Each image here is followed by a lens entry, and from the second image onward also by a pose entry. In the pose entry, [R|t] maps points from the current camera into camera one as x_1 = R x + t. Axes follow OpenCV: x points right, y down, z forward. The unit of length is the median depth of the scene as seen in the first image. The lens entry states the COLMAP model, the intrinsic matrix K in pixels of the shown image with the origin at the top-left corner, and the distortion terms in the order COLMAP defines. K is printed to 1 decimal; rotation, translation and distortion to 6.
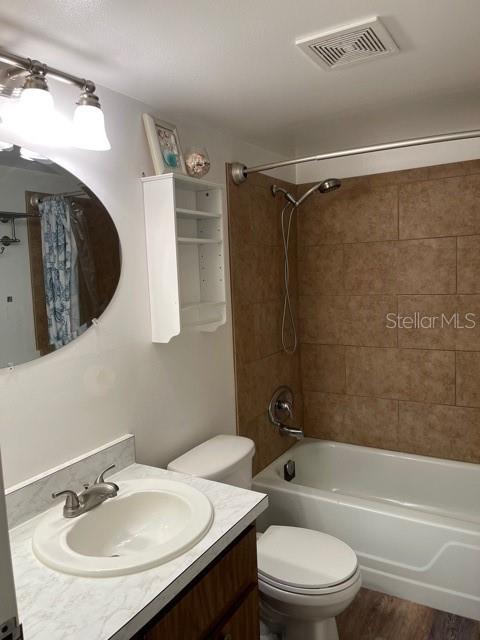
lens RADIAL K [[481.2, 0, 240.0], [0, 481.2, 320.0], [0, 0, 1]] dist [0.069726, -0.102736]
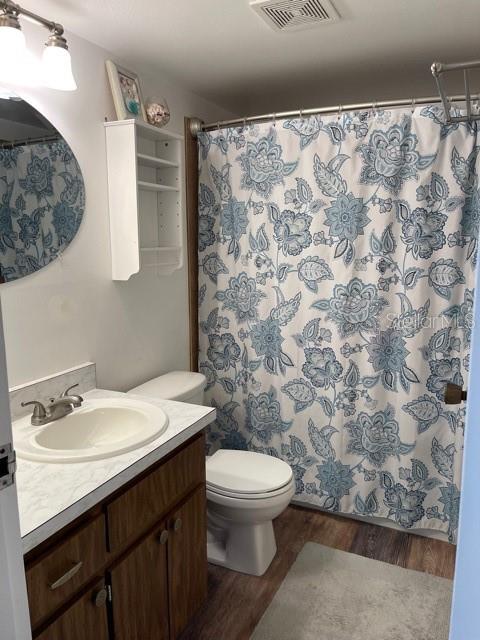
lens RADIAL K [[481.6, 0, 247.9], [0, 481.6, 319.1], [0, 0, 1]] dist [0.062579, -0.091402]
pose [[0.993917, 0.020930, 0.108127, 0.003091], [-0.026654, 0.998304, 0.051765, 0.075665], [-0.106860, -0.054332, 0.992788, -0.116780]]
